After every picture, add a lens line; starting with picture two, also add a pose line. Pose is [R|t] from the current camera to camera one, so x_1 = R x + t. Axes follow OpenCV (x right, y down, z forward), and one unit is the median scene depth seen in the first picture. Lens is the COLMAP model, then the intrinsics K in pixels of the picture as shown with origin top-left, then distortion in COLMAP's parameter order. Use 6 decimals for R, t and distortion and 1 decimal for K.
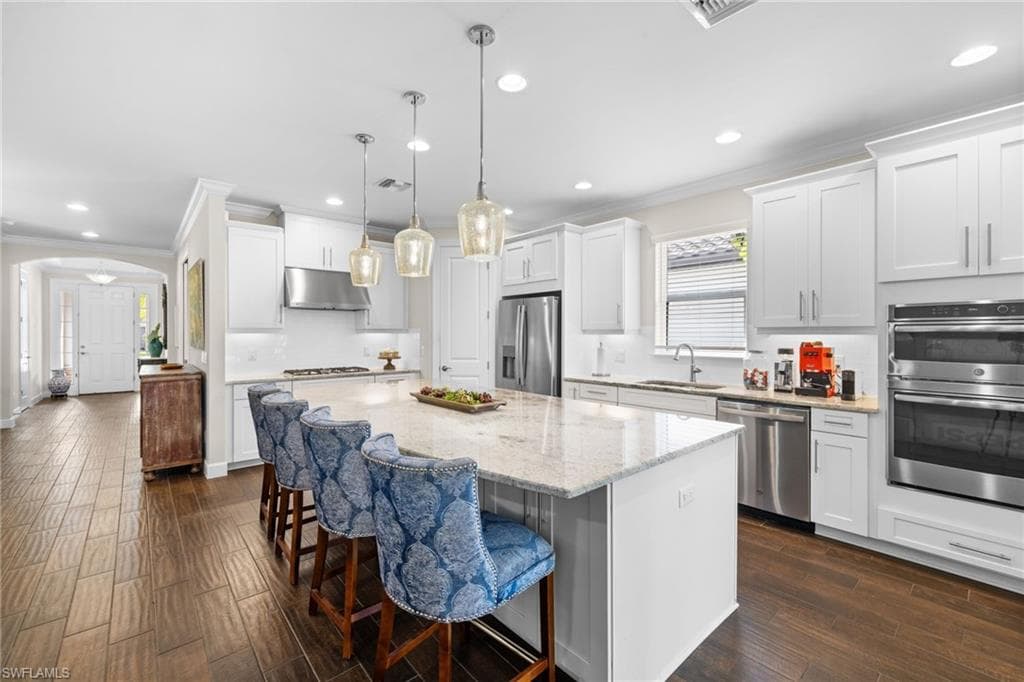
lens RADIAL K [[429.0, 0, 513.4], [0, 429.0, 335.6], [0, 0, 1]] dist [0.002402, 0.000369]
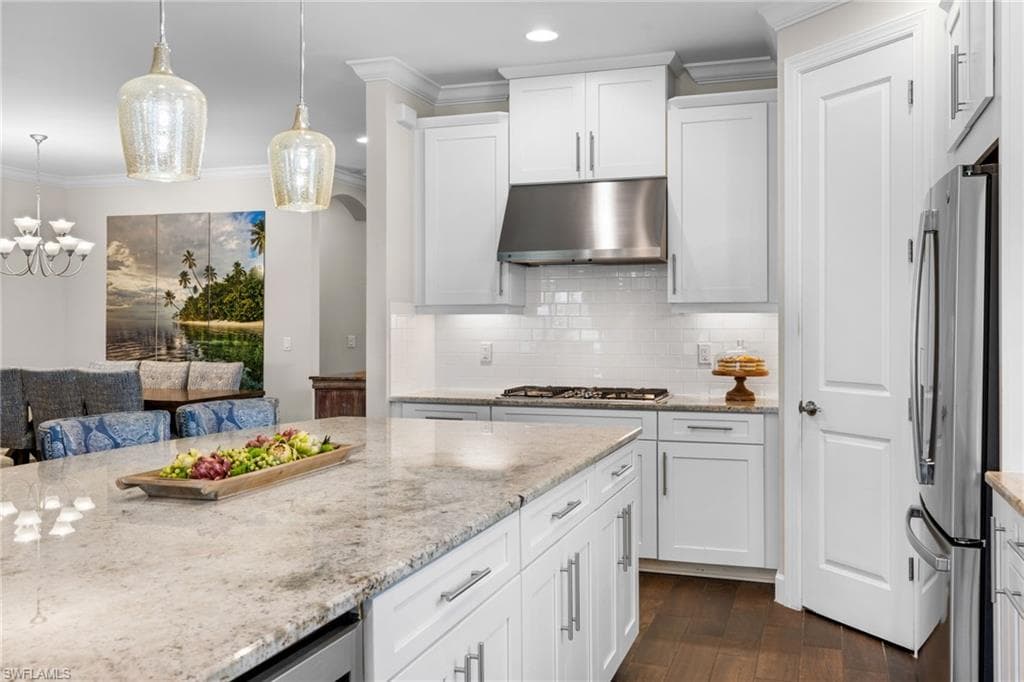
lens RADIAL K [[913.4, 0, 512.0], [0, 913.4, 341.0], [0, 0, 1]] dist [0.002566, 0.001236]
pose [[0.498621, 0.017861, -0.866636, 0.424639], [-0.002060, 0.999809, 0.019421, 0.005546], [0.866818, -0.007898, 0.498563, 0.447565]]
